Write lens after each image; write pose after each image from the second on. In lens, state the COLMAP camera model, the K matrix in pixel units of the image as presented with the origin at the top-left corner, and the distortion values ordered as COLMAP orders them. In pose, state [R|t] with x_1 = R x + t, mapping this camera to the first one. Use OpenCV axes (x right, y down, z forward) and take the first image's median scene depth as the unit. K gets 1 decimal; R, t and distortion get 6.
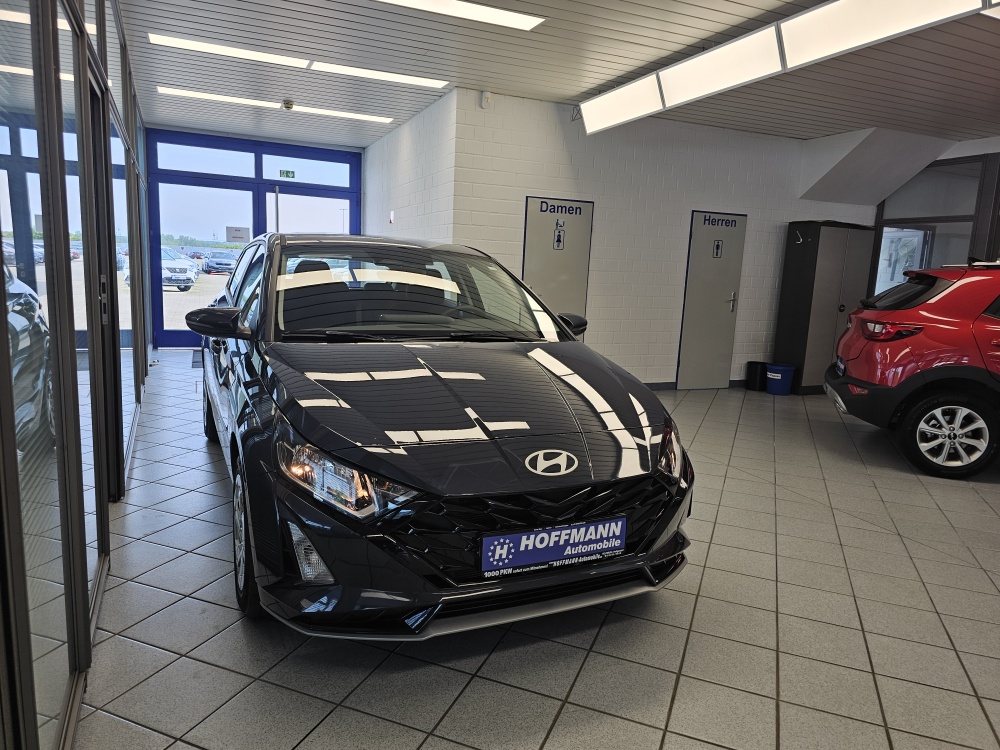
lens RADIAL K [[690.0, 0, 508.6], [0, 690.0, 381.5], [0, 0, 1]] dist [0.045527, -0.057972]
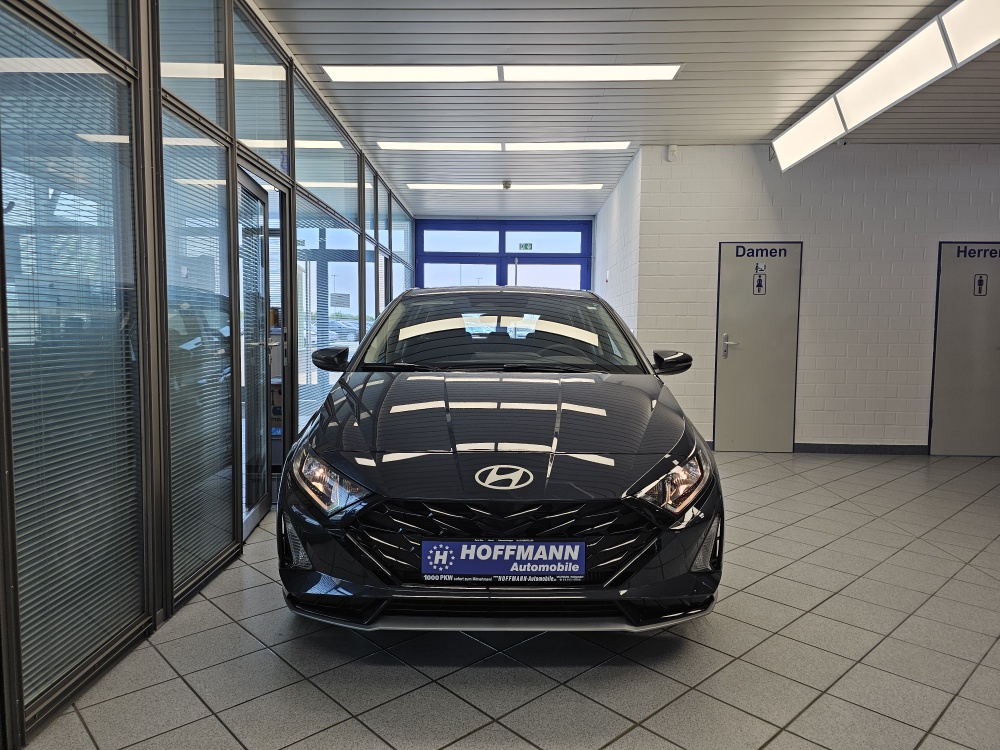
lens RADIAL K [[690.0, 0, 490.5], [0, 690.0, 370.5], [0, 0, 1]] dist [0.045527, -0.057972]
pose [[0.898192, -0.011839, -0.439444, 0.313178], [-0.038134, 0.993771, -0.104716, 0.043270], [0.437946, 0.110813, 0.892145, 0.039446]]
